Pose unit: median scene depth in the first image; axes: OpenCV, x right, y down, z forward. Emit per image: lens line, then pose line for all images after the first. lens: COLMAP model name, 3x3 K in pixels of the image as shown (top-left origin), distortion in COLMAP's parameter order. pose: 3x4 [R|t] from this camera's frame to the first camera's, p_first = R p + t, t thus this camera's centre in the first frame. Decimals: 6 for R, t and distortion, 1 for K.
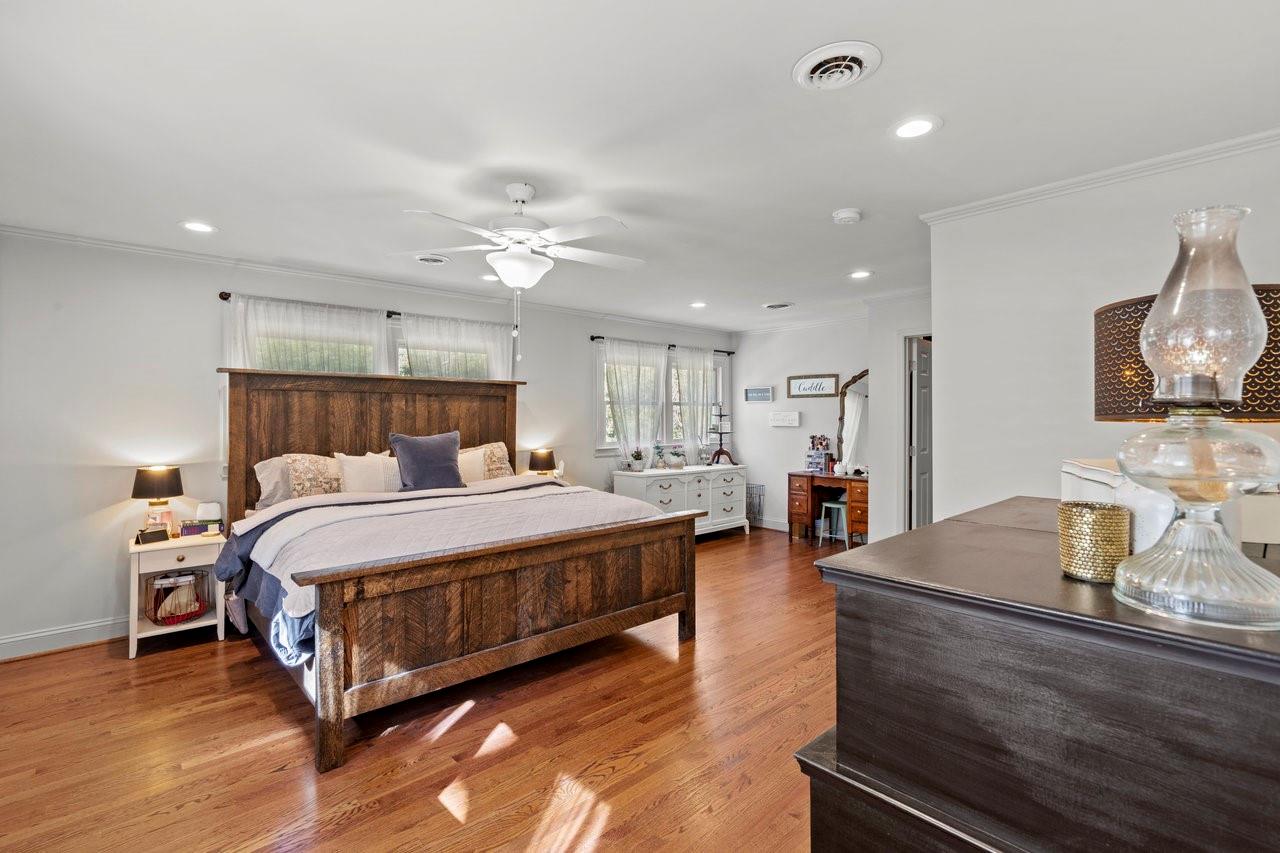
lens RADIAL K [[584.8, 0, 640.9], [0, 584.8, 417.9], [0, 0, 1]] dist [-0.000762, 0.001635]
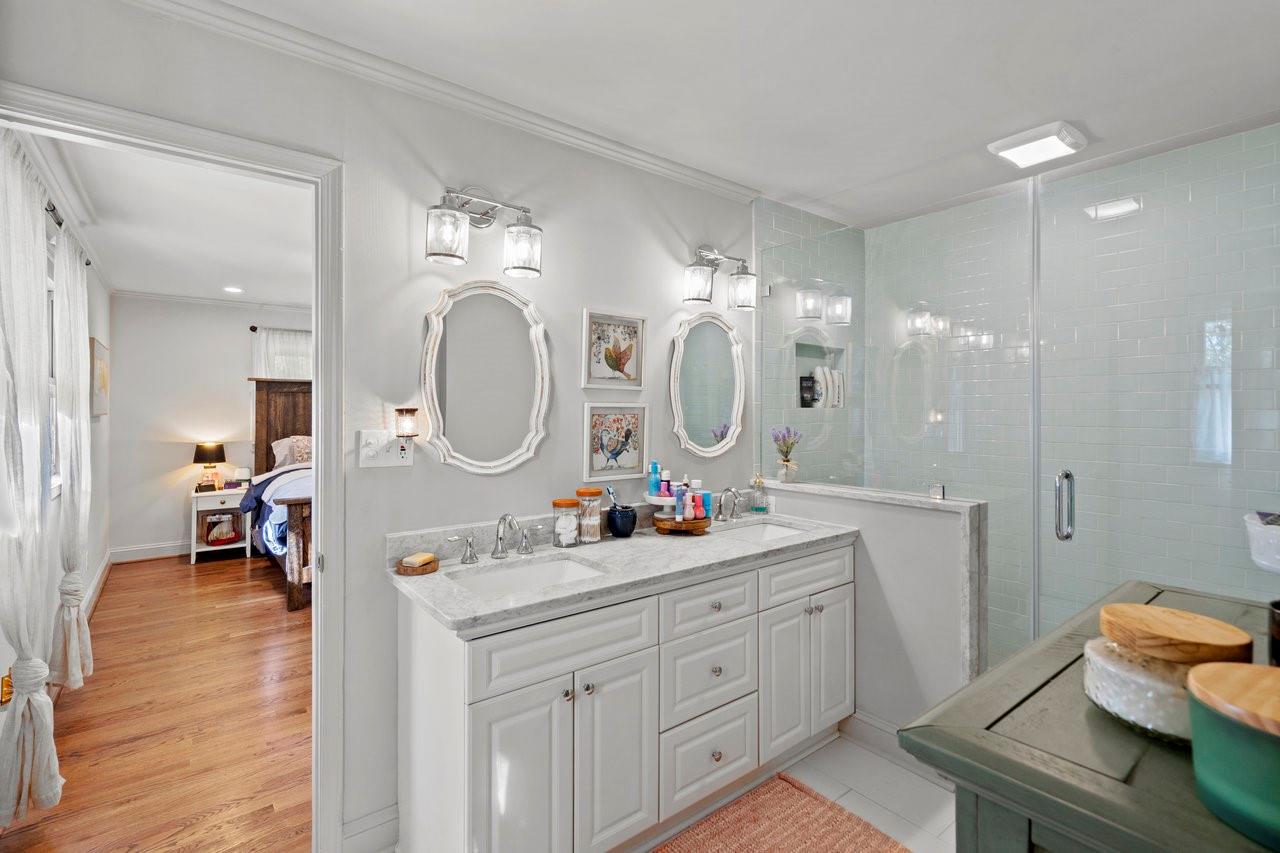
lens RADIAL K [[584.8, 0, 643.9], [0, 584.8, 415.1], [0, 0, 1]] dist [-0.000762, 0.001635]
pose [[0.997370, 0.006397, -0.072190, 0.420853], [-0.006224, 0.999977, 0.002614, -0.000331], [0.072205, -0.002158, 0.997387, -0.446946]]
